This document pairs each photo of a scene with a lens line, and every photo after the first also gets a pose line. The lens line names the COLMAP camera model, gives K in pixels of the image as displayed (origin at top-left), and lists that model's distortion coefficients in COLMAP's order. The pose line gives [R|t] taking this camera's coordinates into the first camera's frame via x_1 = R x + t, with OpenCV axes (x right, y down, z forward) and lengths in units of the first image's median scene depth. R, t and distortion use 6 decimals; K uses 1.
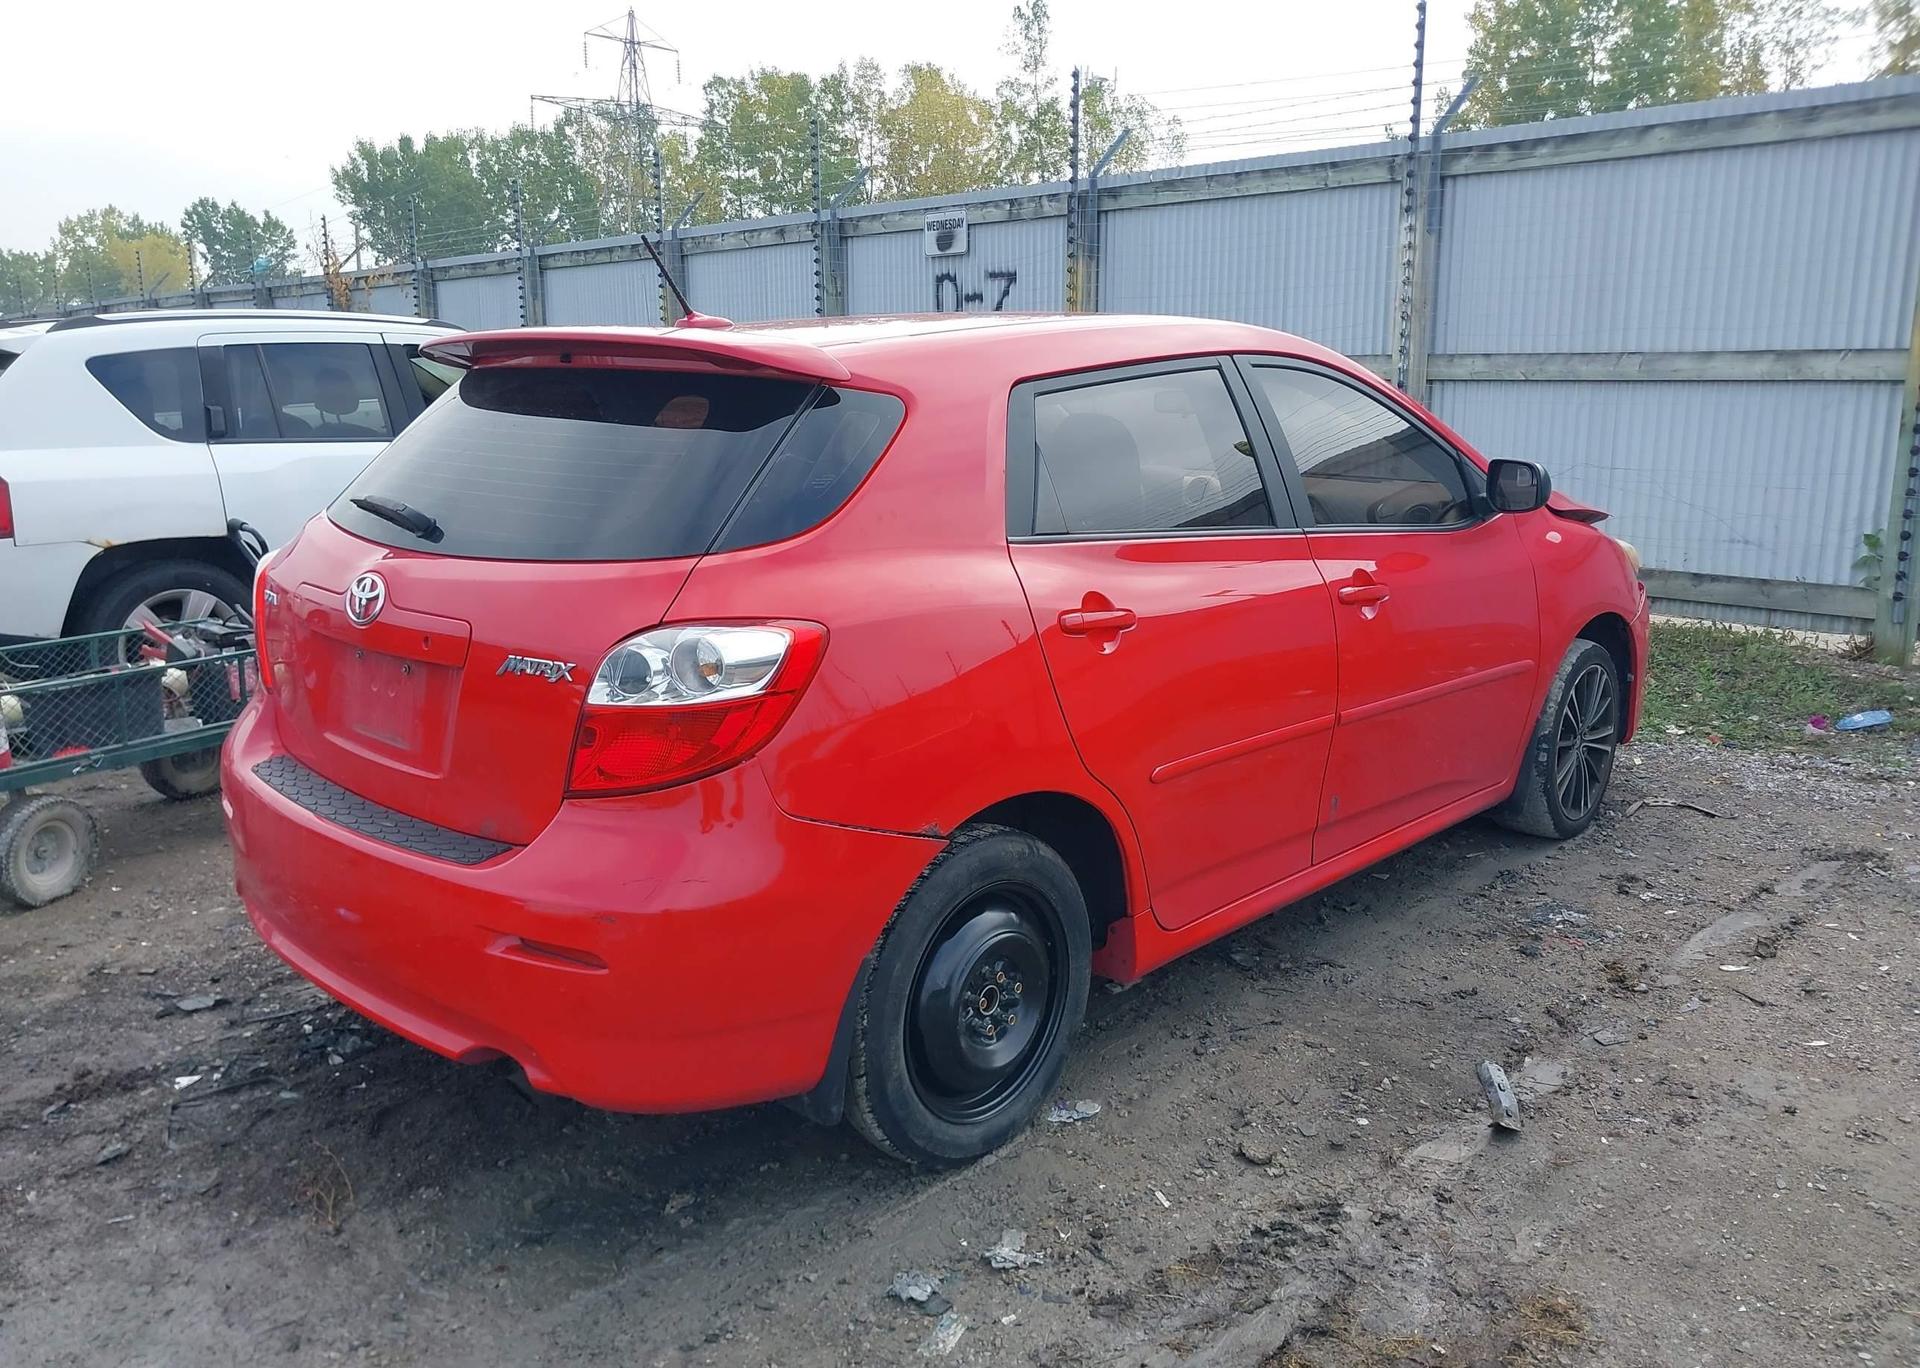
lens RADIAL K [[1504.7, 0, 990.8], [0, 1504.7, 696.3], [0, 0, 1]] dist [0.004484, 0.005806]
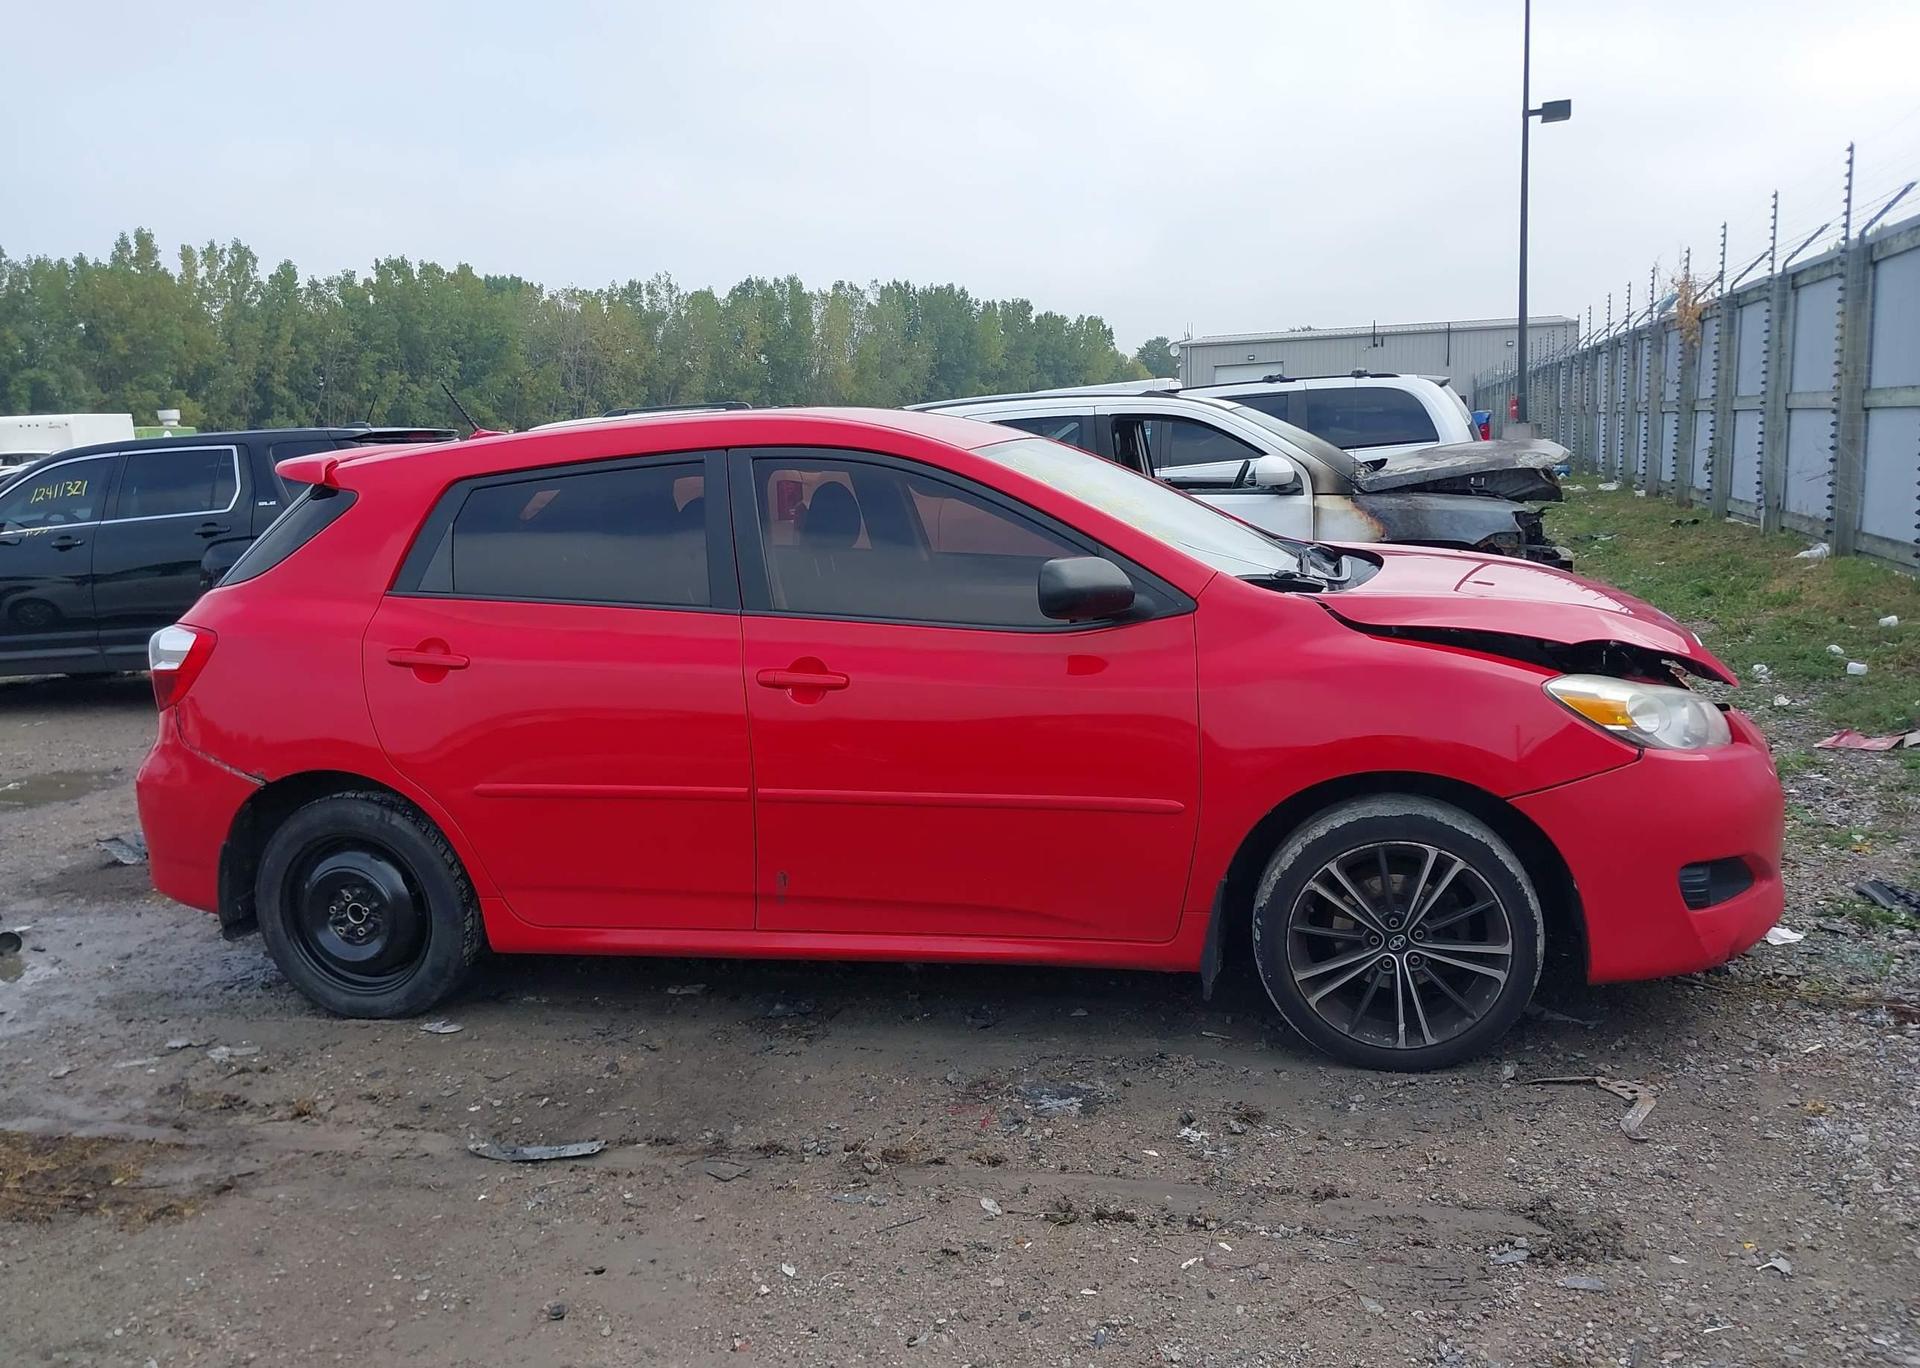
lens RADIAL K [[1503.7, 0, 960.0], [0, 1503.7, 684.0], [0, 0, 1]] dist [0.004841, -0.011503]
pose [[0.502965, 0.121536, -0.855719, 0.513369], [-0.139477, 0.988501, 0.058414, -0.061275], [0.852979, 0.089973, 0.514133, 0.251731]]
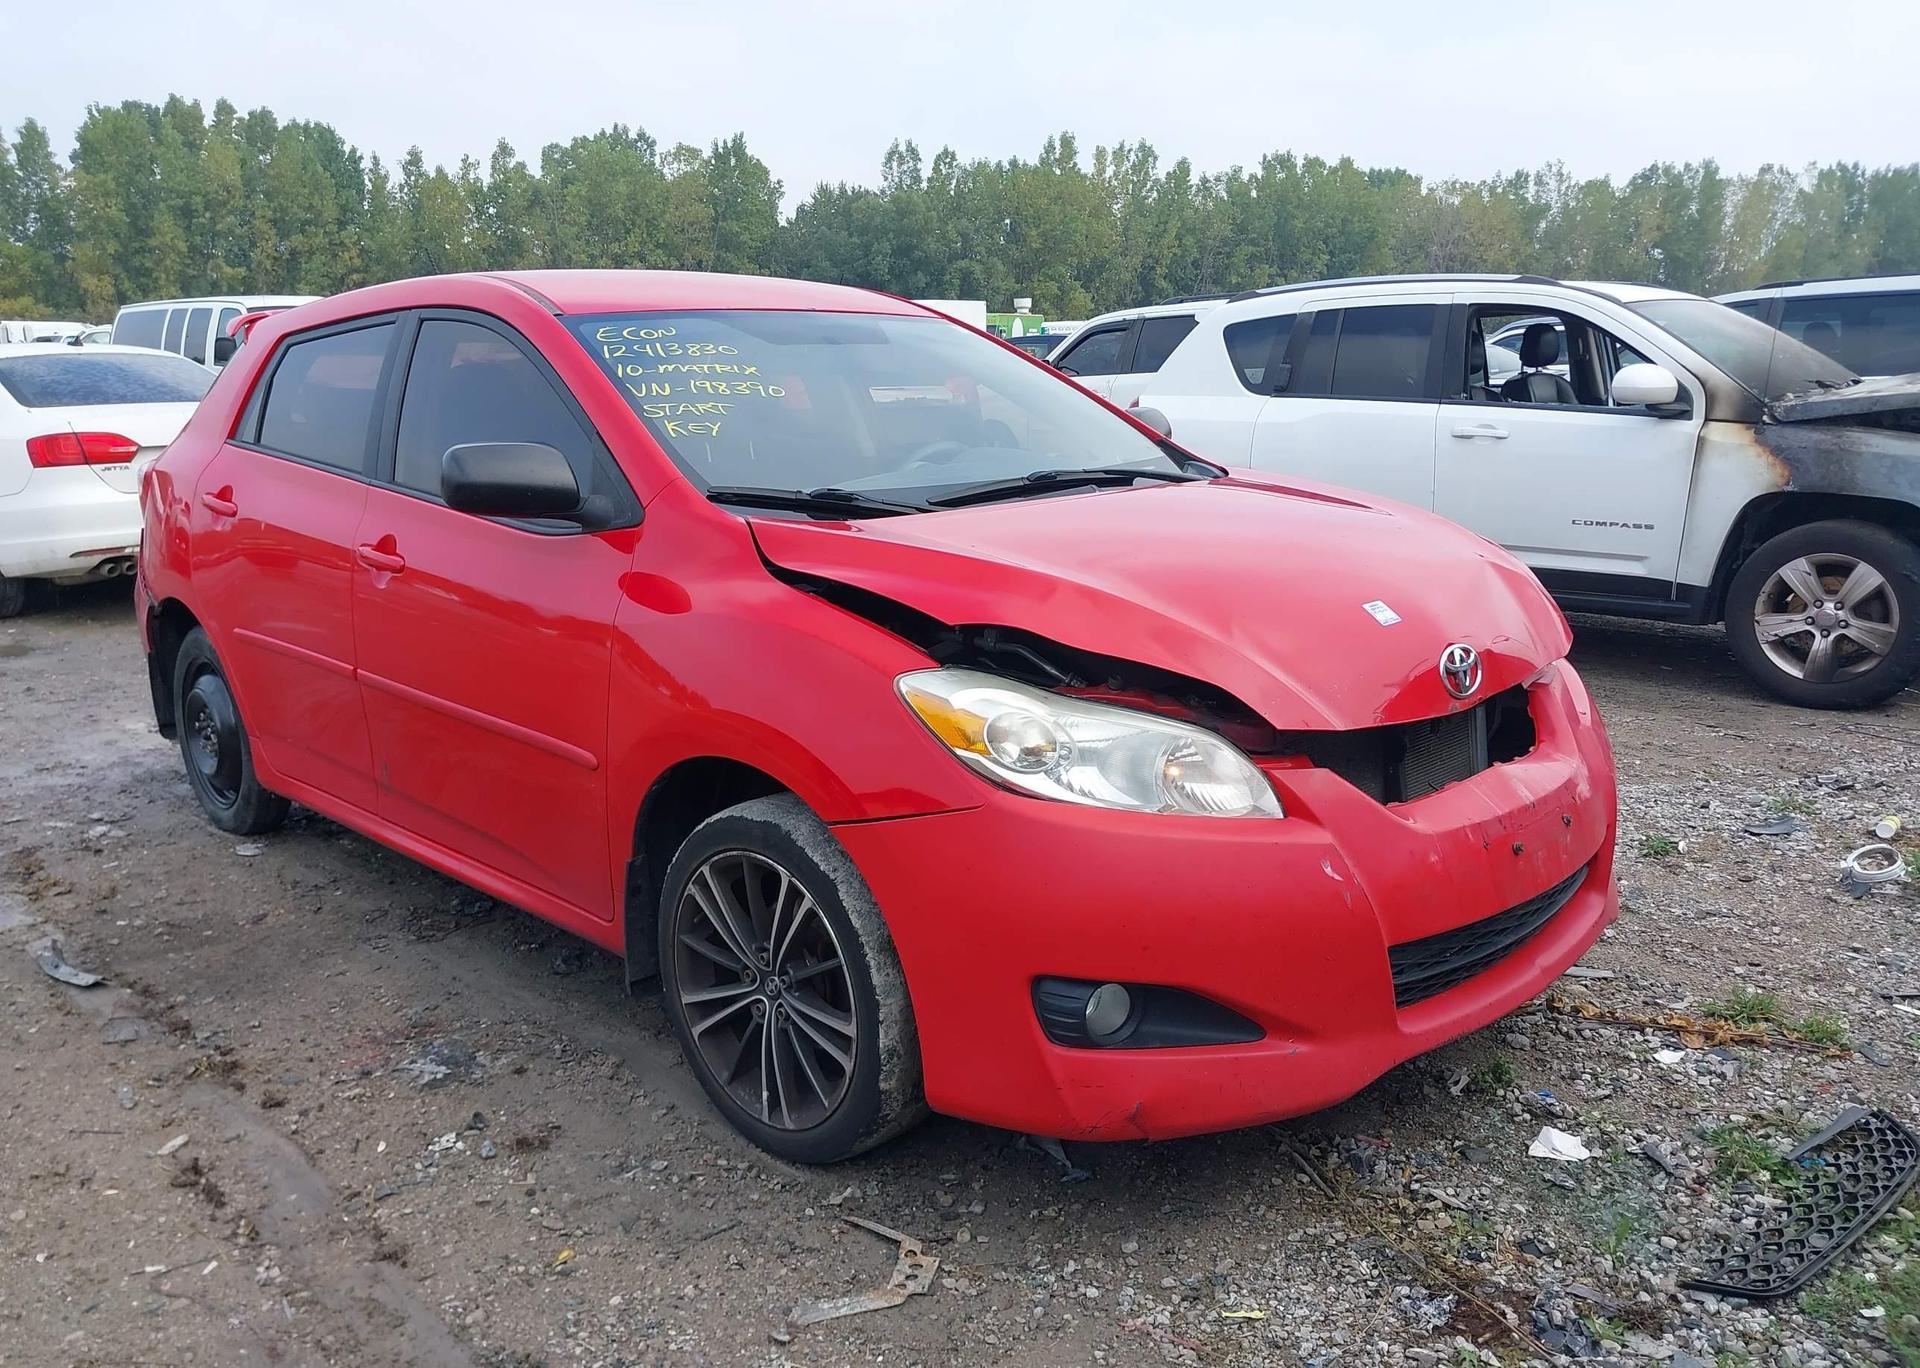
lens RADIAL K [[1502.7, 0, 960.5], [0, 1502.7, 683.9], [0, 0, 1]] dist [-0.005432, 0.015731]
pose [[-0.021592, 0.216470, -0.976051, 0.519336], [-0.203602, 0.954867, 0.216276, -0.119907], [0.978816, 0.203396, 0.023456, 0.595266]]
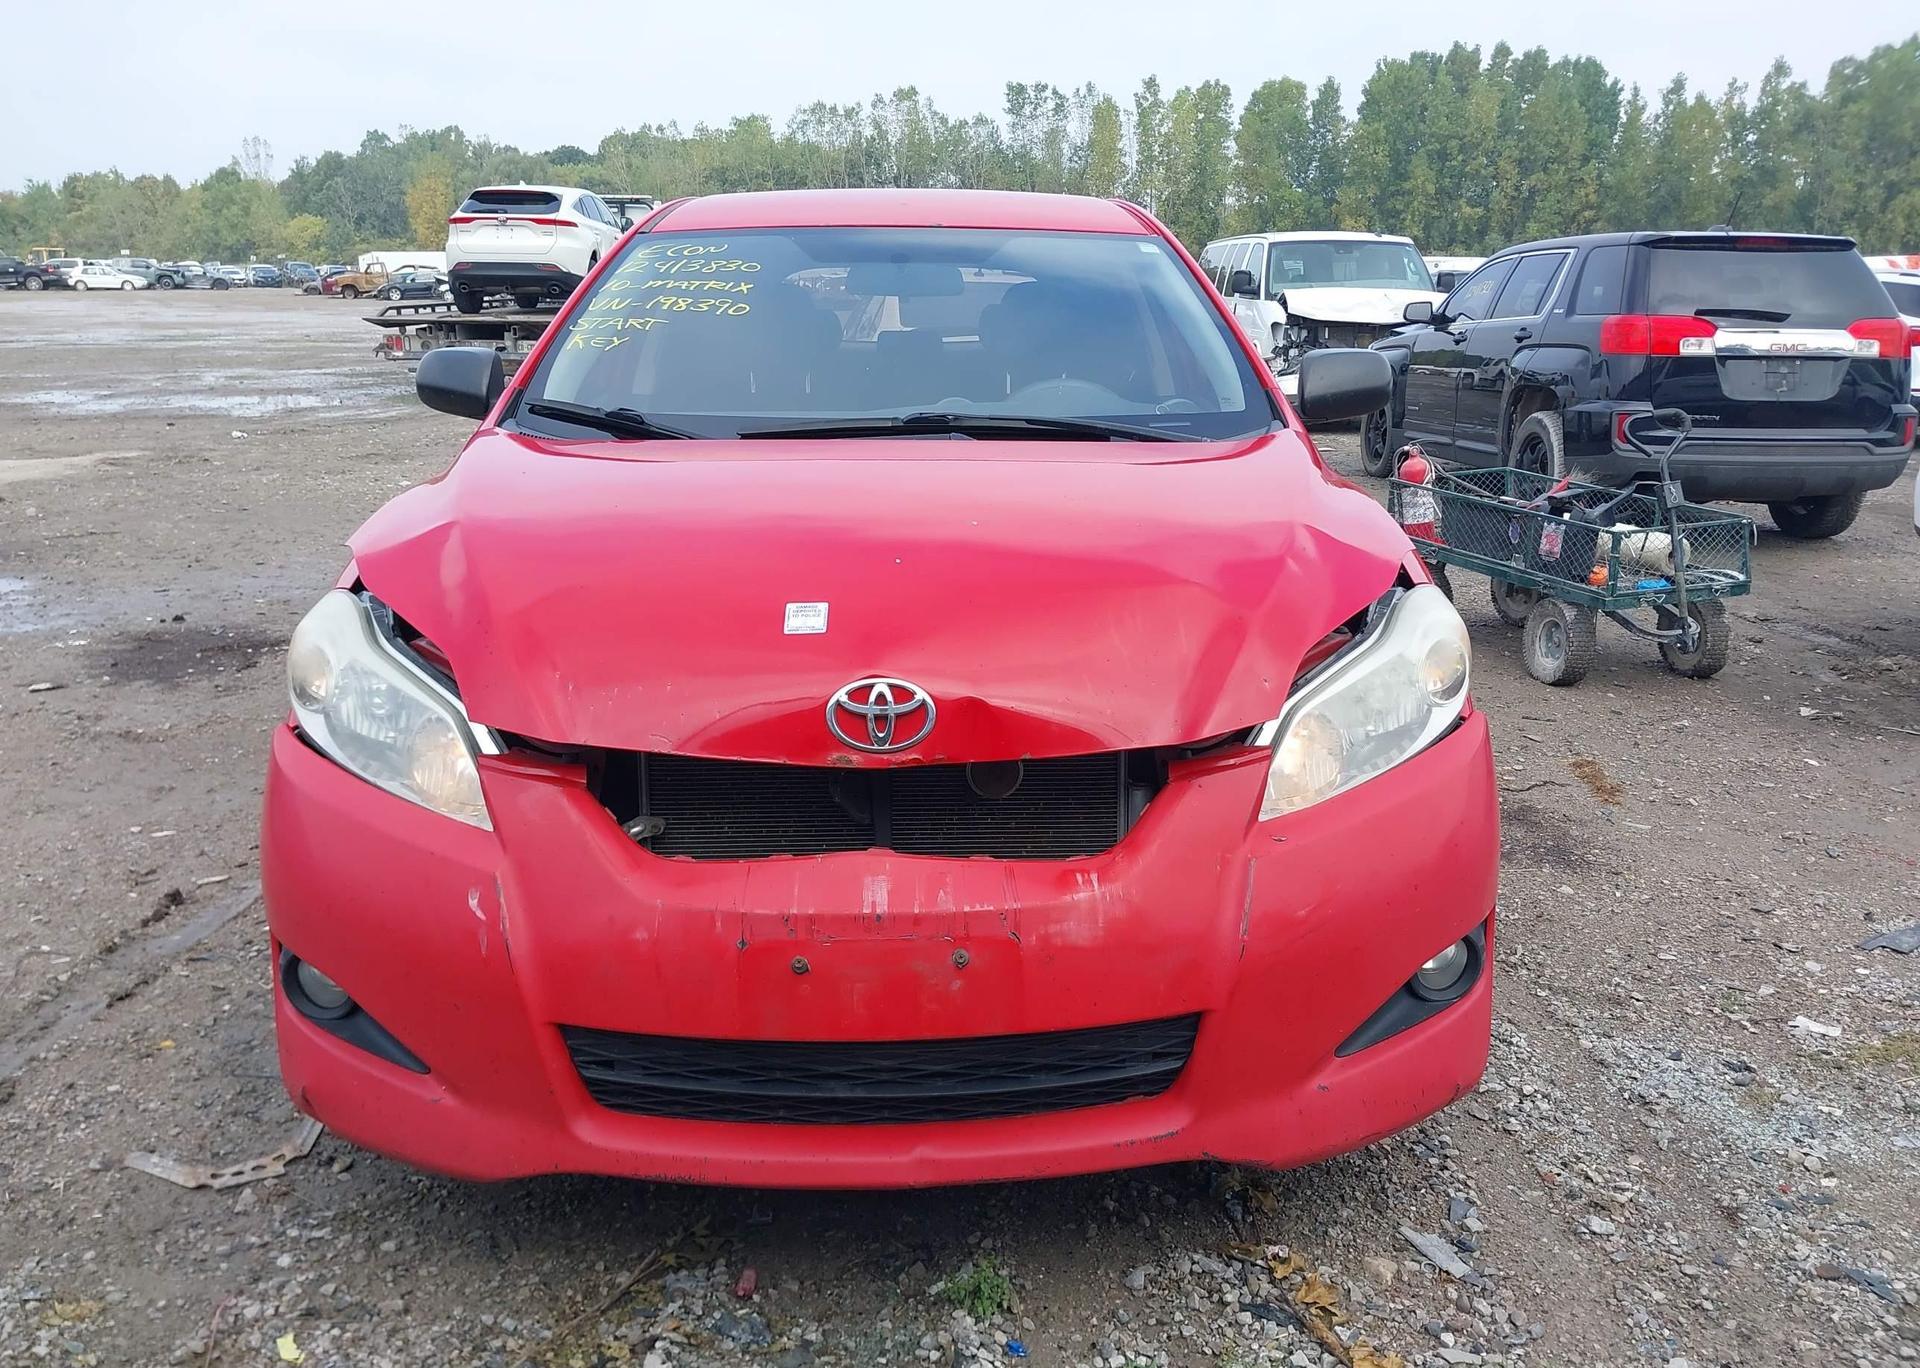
lens RADIAL K [[1506.1, 0, 959.5], [0, 1506.1, 687.8], [0, 0, 1]] dist [0.007002, -0.014213]
pose [[-0.698731, 0.177570, -0.692997, 0.364083], [-0.157727, 0.906628, 0.391342, -0.166971], [0.697780, 0.382747, -0.605481, 0.835431]]
